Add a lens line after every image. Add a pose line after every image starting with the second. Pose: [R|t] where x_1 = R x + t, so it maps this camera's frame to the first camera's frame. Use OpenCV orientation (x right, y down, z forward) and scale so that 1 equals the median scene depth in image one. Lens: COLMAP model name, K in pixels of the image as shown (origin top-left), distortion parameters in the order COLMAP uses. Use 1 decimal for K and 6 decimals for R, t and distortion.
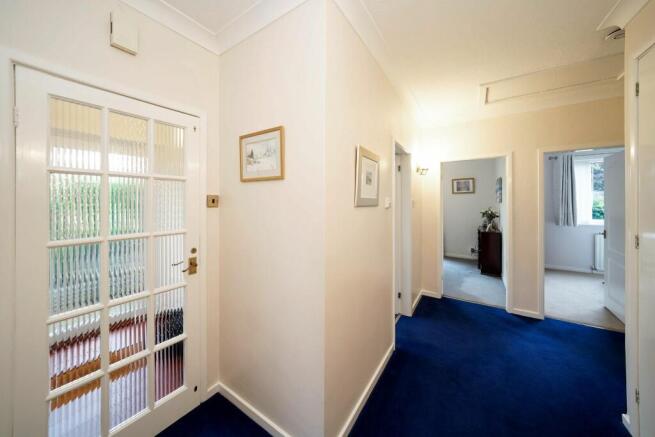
lens RADIAL K [[238.2, 0, 328.7], [0, 238.2, 202.9], [0, 0, 1]] dist [-0.000733, 0.000016]
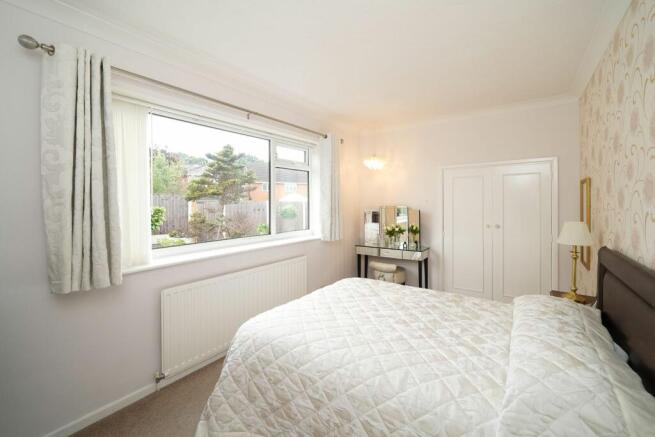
lens RADIAL K [[264.7, 0, 327.9], [0, 264.7, 207.5], [0, 0, 1]] dist [-0.010854, -0.000050]
pose [[0.090179, -0.008469, 0.995890, 1.362038], [0.012640, 0.999893, 0.007359, -0.009326], [-0.995845, 0.011924, 0.090276, 1.307214]]
